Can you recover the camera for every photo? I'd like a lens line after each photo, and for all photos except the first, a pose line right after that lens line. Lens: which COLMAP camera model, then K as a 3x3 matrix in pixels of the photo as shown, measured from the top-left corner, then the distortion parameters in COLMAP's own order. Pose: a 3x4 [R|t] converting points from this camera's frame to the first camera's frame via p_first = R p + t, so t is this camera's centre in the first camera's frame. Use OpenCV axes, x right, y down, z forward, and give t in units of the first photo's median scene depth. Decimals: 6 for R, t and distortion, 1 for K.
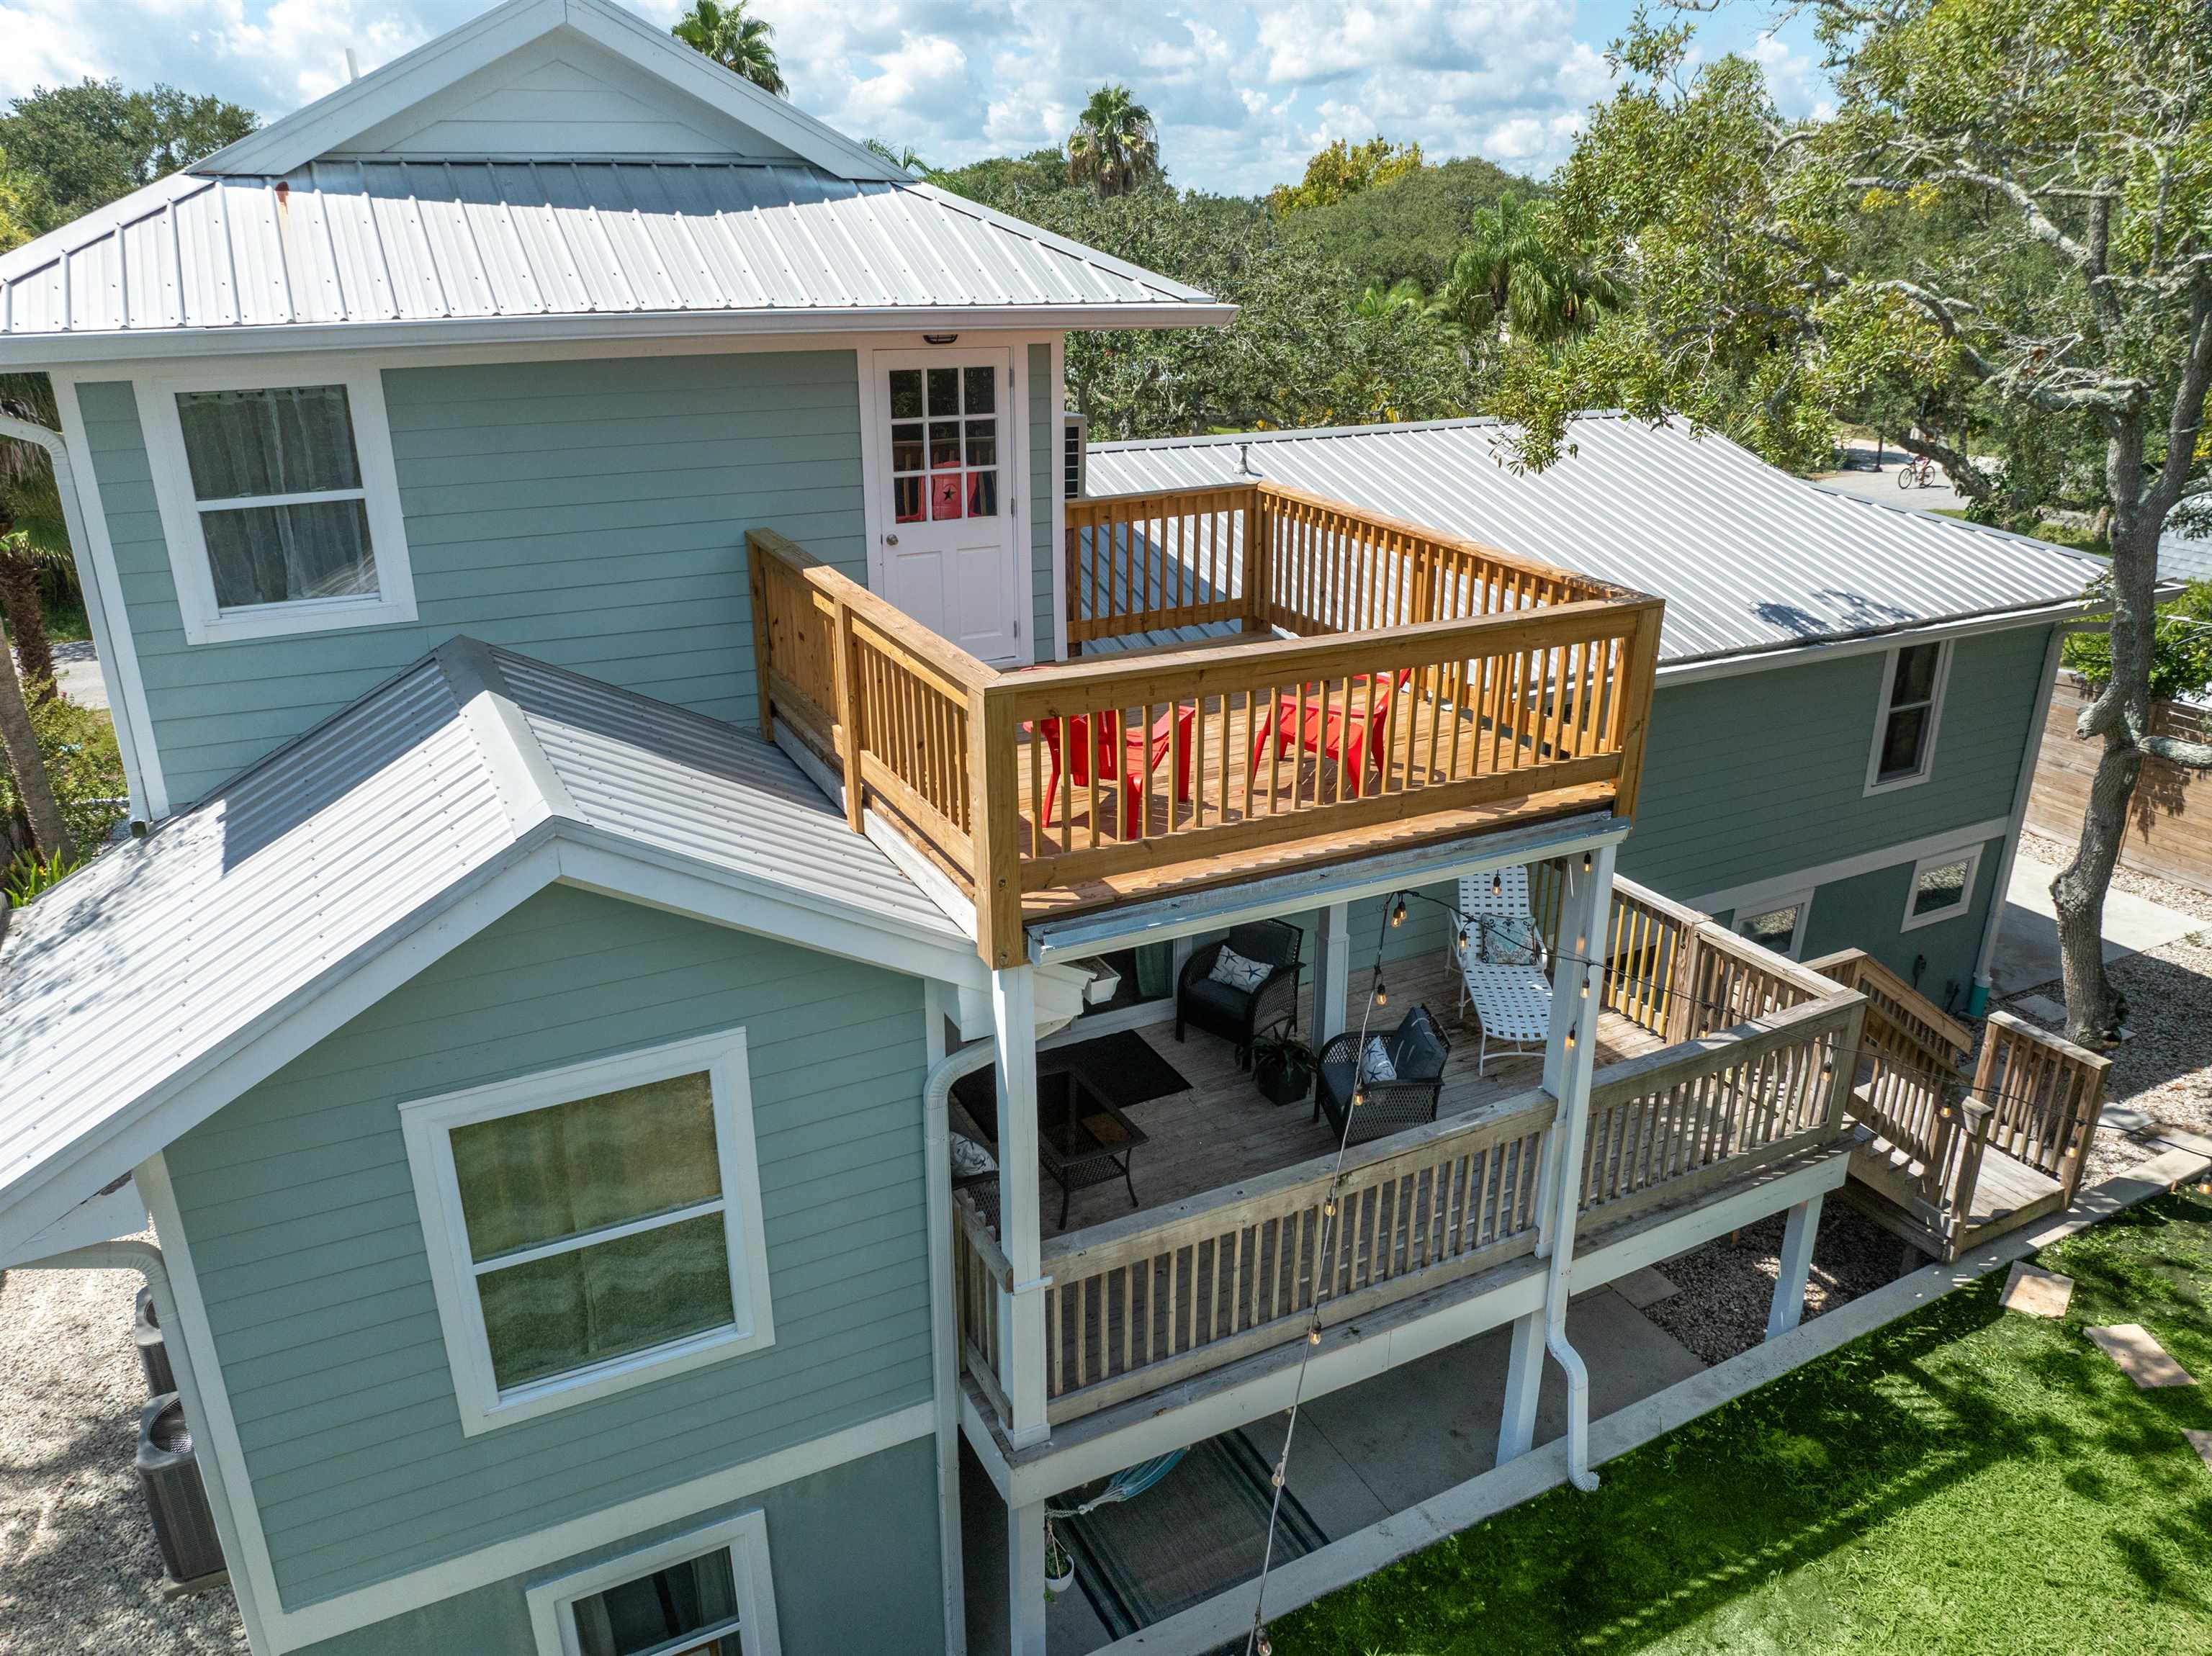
lens RADIAL K [[1549.2, 0, 1118.0], [0, 1549.2, 827.1], [0, 0, 1]] dist [-0.024067, -0.020366]
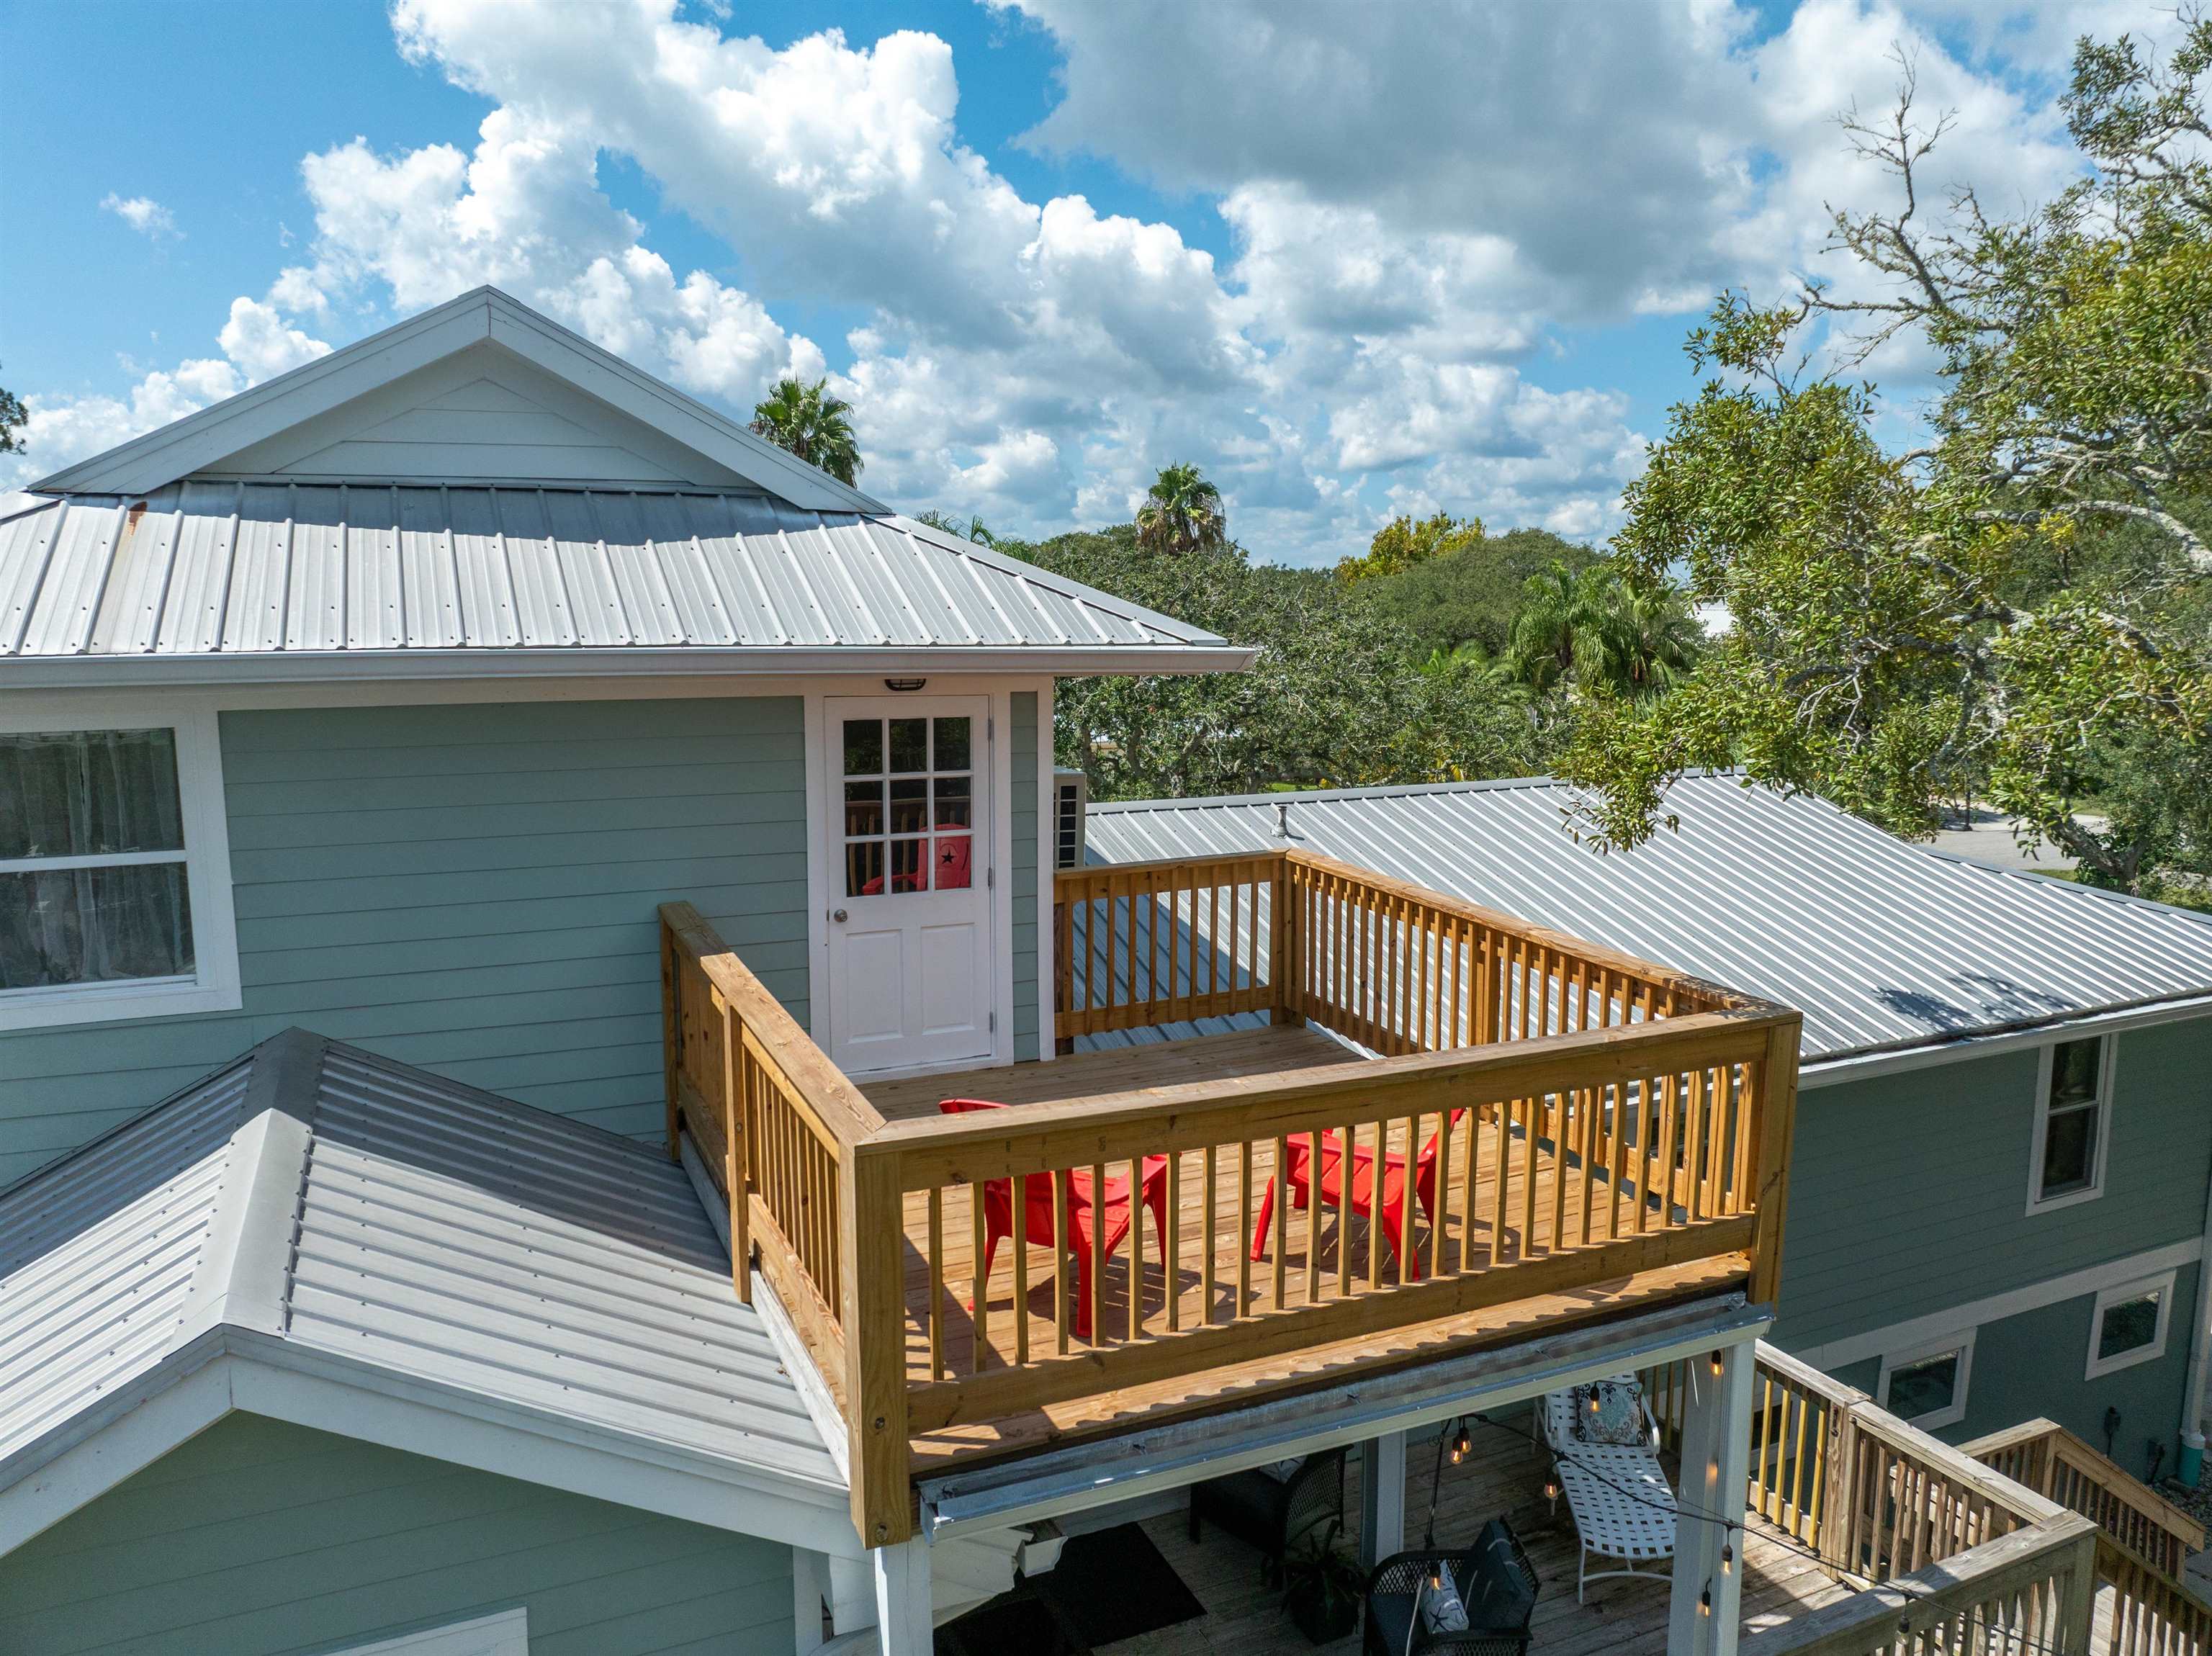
lens RADIAL K [[1549.2, 0, 1118.0], [0, 1549.2, 827.1], [0, 0, 1]] dist [-0.024067, -0.020366]
pose [[0.998752, 0.008857, -0.049153, 0.043105], [-0.019548, 0.974962, -0.221511, -0.049393], [0.045961, 0.222195, 0.973918, 0.179409]]
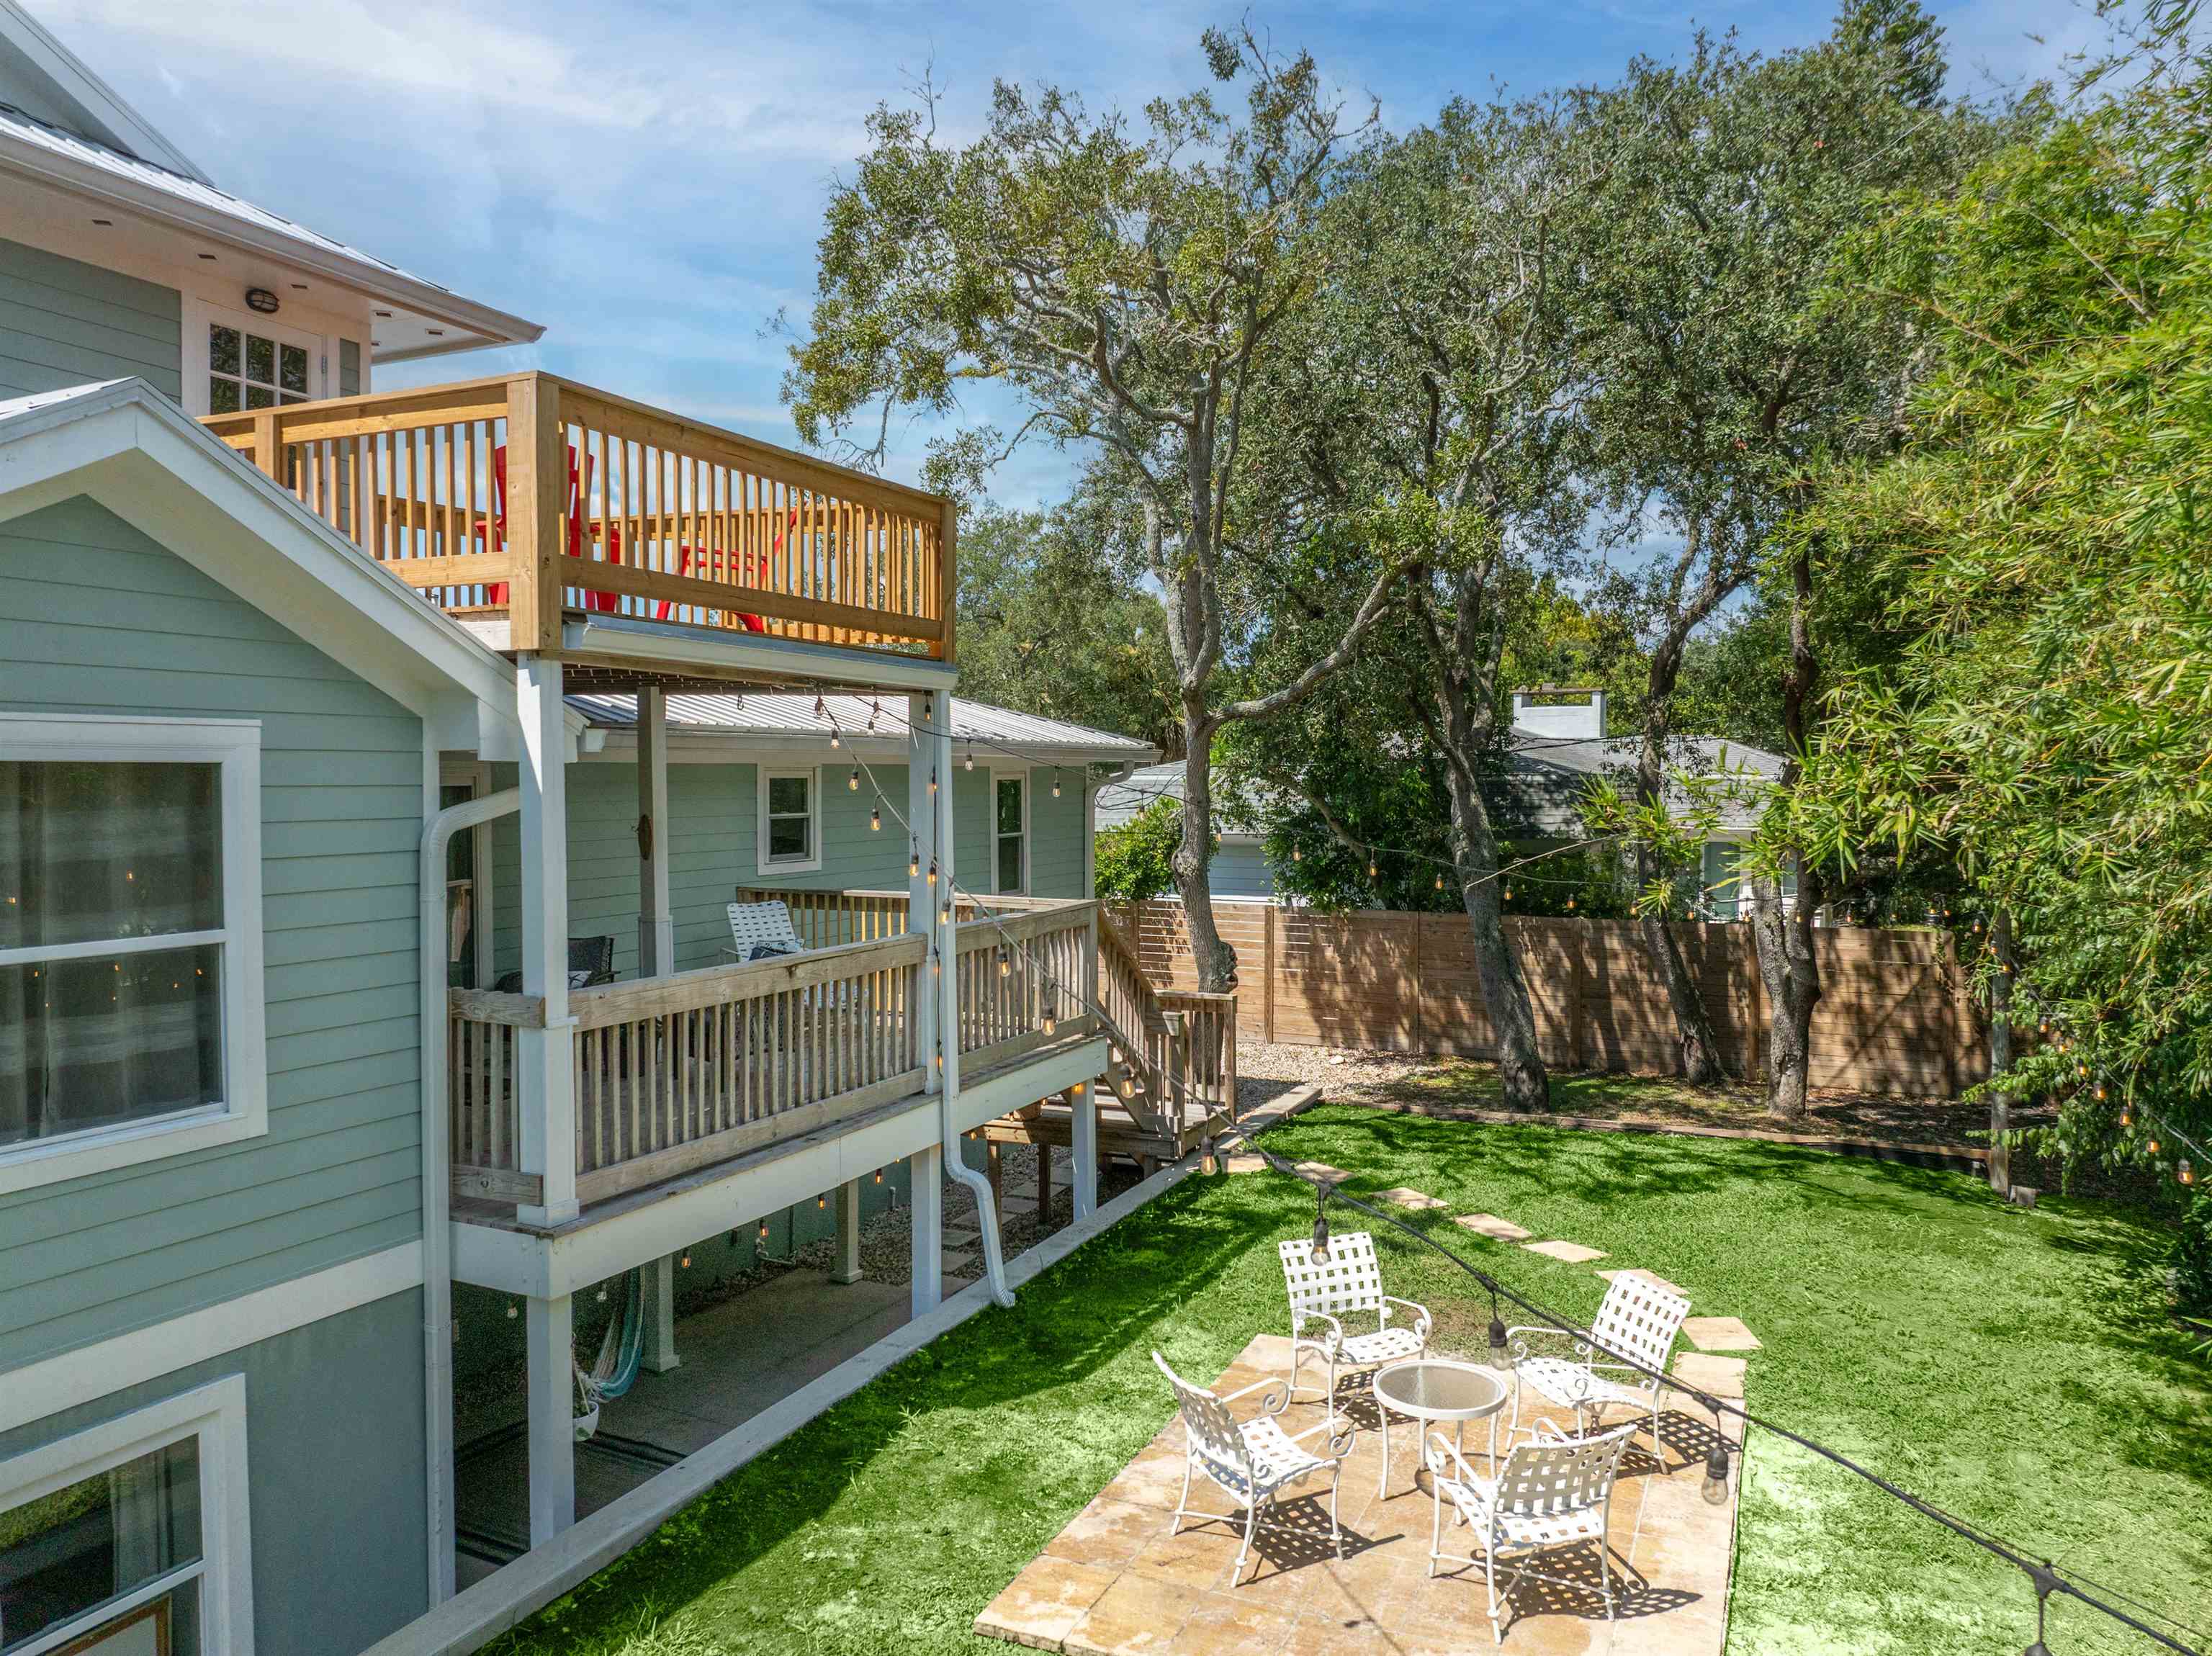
lens RADIAL K [[1549.2, 0, 1118.0], [0, 1549.2, 827.1], [0, 0, 1]] dist [-0.024067, -0.020366]
pose [[0.787258, -0.023863, 0.616162, -0.288346], [0.226168, 0.940784, -0.252535, 0.385505], [-0.573649, 0.338166, 0.746036, 0.016021]]
